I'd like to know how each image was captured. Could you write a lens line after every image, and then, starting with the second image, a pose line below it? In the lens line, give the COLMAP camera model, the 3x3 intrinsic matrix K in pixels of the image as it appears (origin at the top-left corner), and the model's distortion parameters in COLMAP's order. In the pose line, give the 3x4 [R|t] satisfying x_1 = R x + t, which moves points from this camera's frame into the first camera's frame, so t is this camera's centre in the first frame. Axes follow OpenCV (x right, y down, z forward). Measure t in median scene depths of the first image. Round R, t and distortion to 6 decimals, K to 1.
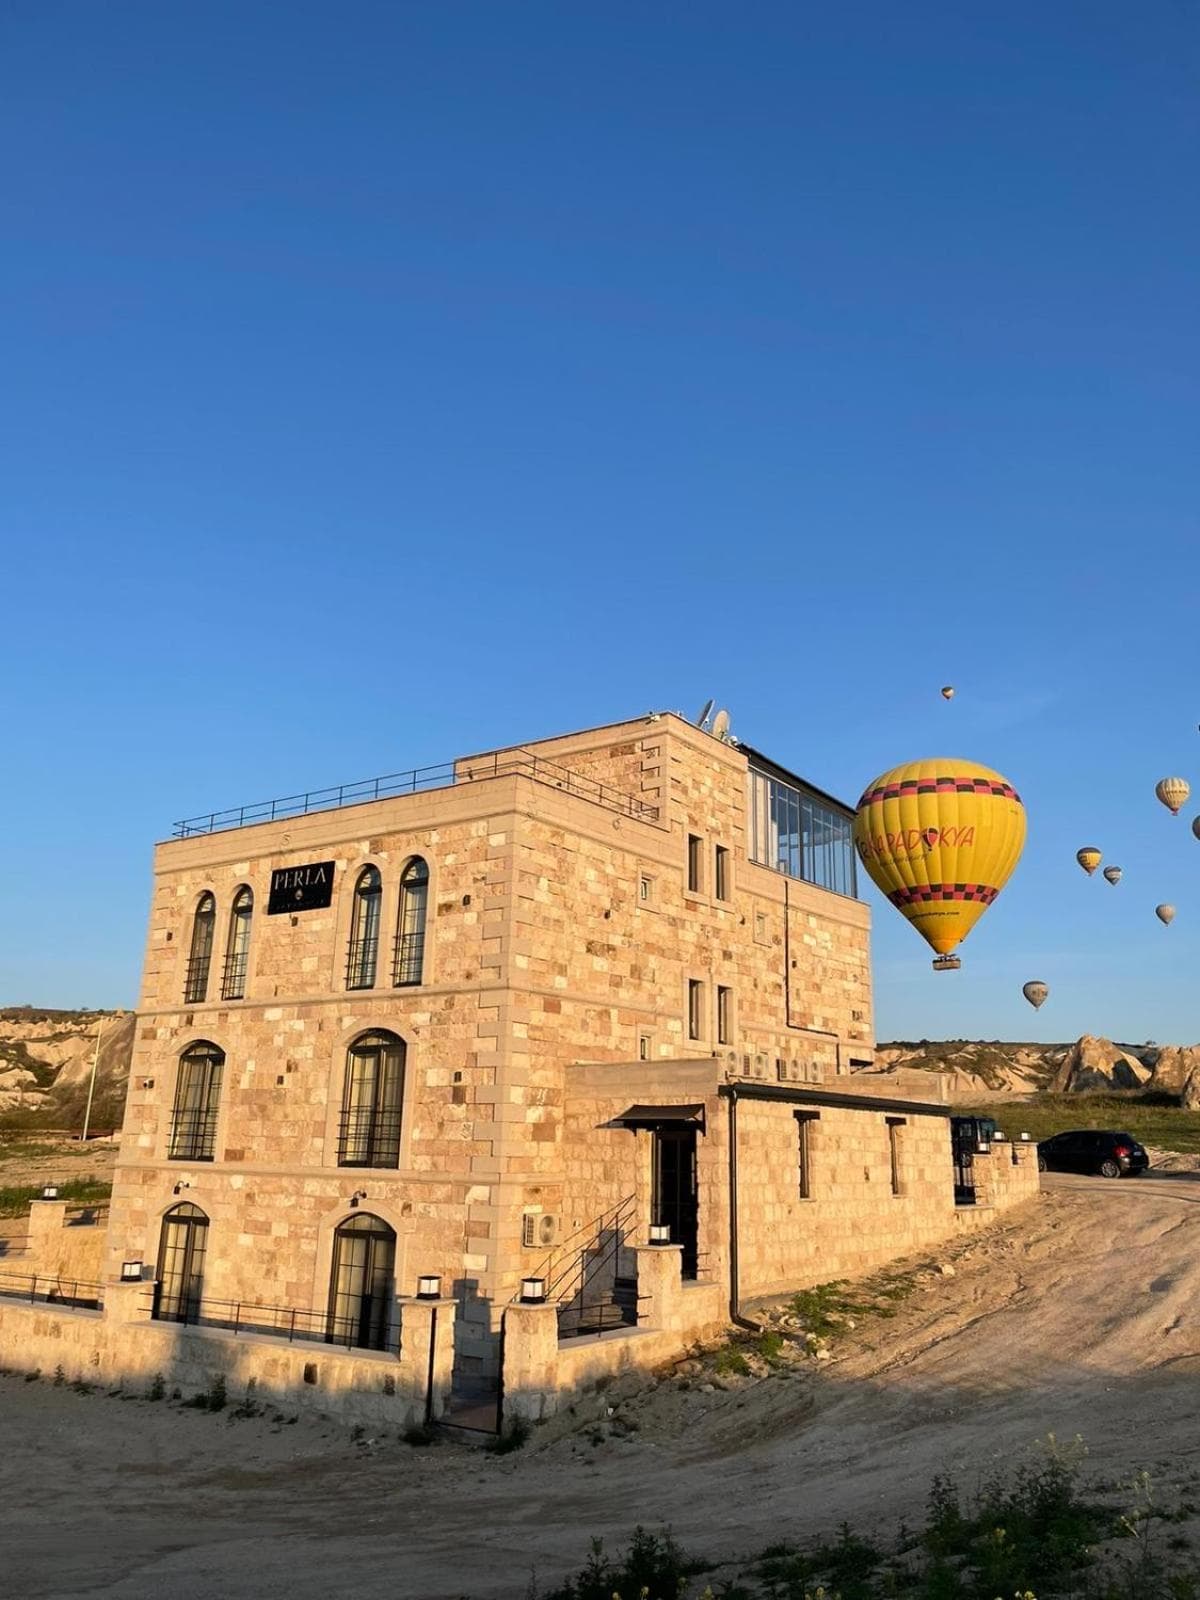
lens RADIAL K [[1232.3, 0, 601.7], [0, 1232.3, 824.6], [0, 0, 1]] dist [0.088493, -0.093737]
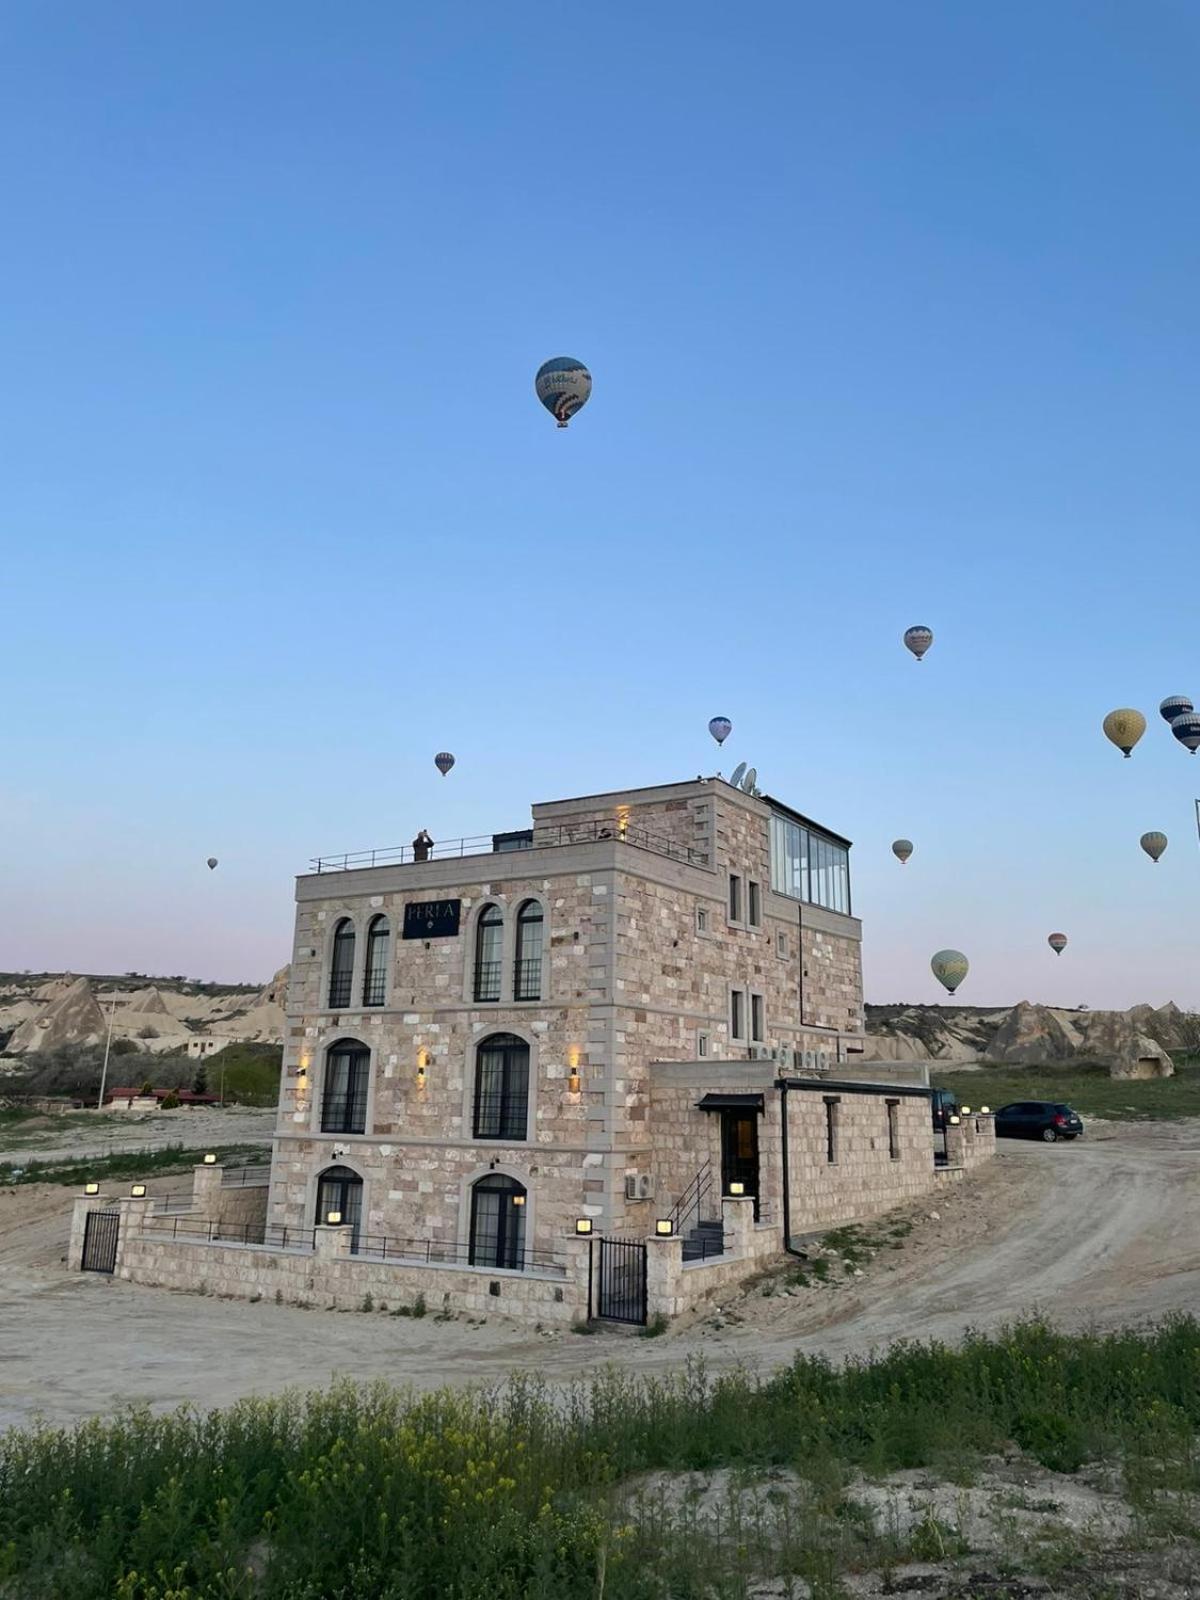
lens RADIAL K [[1243.5, 0, 600.0], [0, 1243.5, 800.0], [0, 0, 1]] dist [0.070001, -0.003811]
pose [[0.998922, 0.008577, 0.045631, -0.139217], [-0.009168, 0.999877, 0.012764, -0.095929], [-0.045516, -0.013169, 0.998877, -0.304361]]
